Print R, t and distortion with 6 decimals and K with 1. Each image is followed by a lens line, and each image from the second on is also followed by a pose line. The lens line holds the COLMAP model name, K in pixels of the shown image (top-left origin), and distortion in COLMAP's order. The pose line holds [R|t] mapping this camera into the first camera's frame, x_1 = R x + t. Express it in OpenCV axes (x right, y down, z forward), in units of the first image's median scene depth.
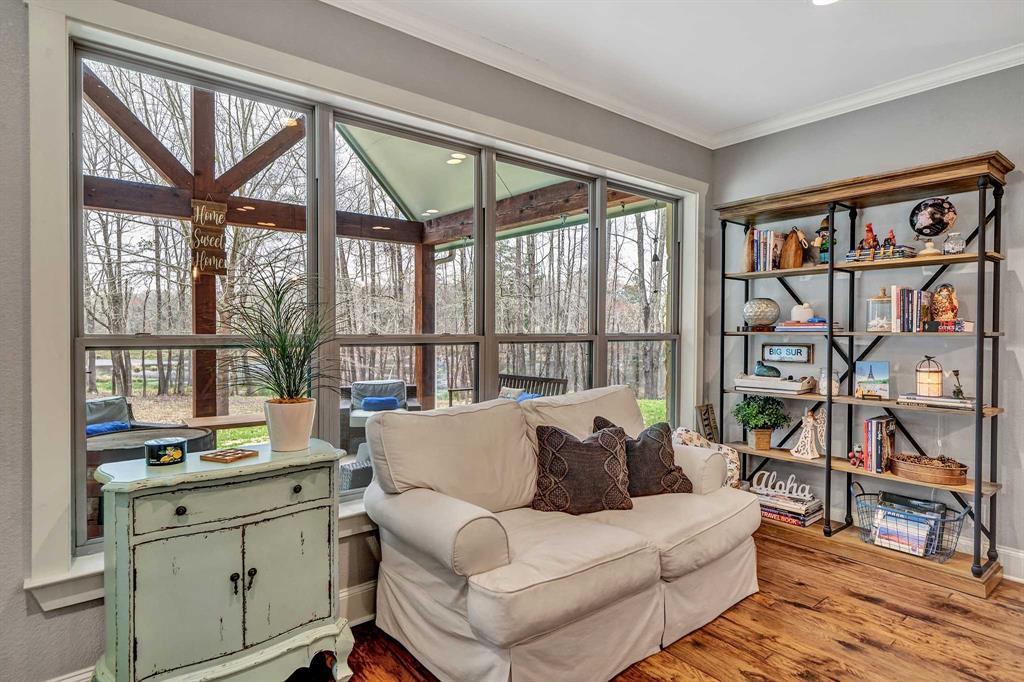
lens RADIAL K [[586.8, 0, 512.0], [0, 586.8, 341.0], [0, 0, 1]] dist [-0.000845, -0.001129]
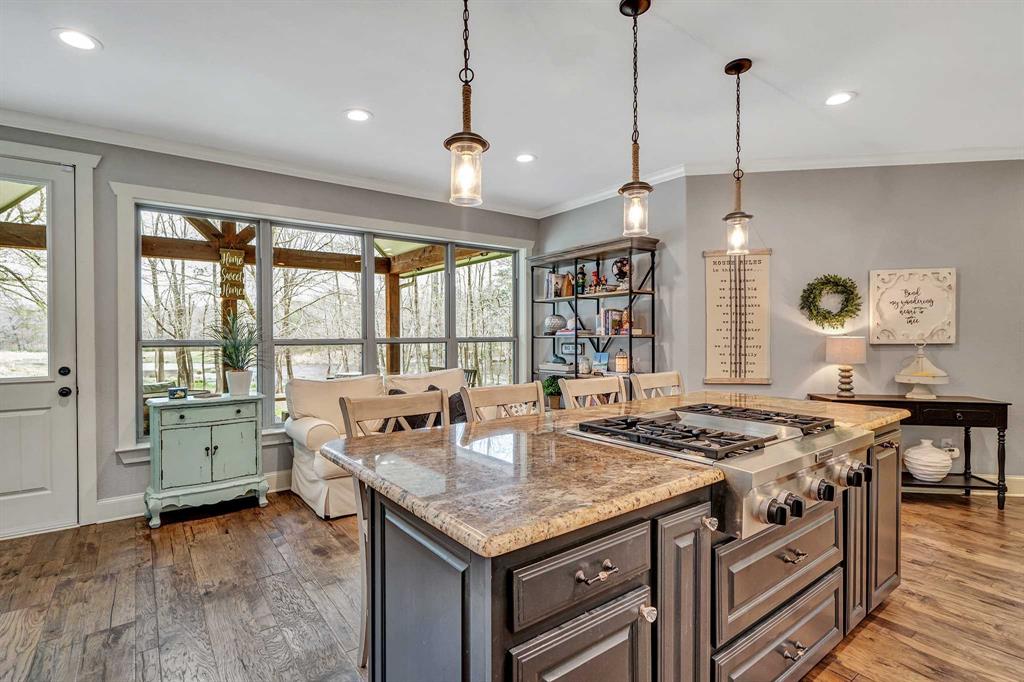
lens RADIAL K [[535.0, 0, 512.0], [0, 535.0, 341.0], [0, 0, 1]] dist [0.000130, 0.000298]
pose [[0.999035, -0.008106, -0.043167, 0.378908], [0.007739, 0.999932, -0.008674, 0.010792], [0.043234, 0.008332, 0.999030, -0.480280]]
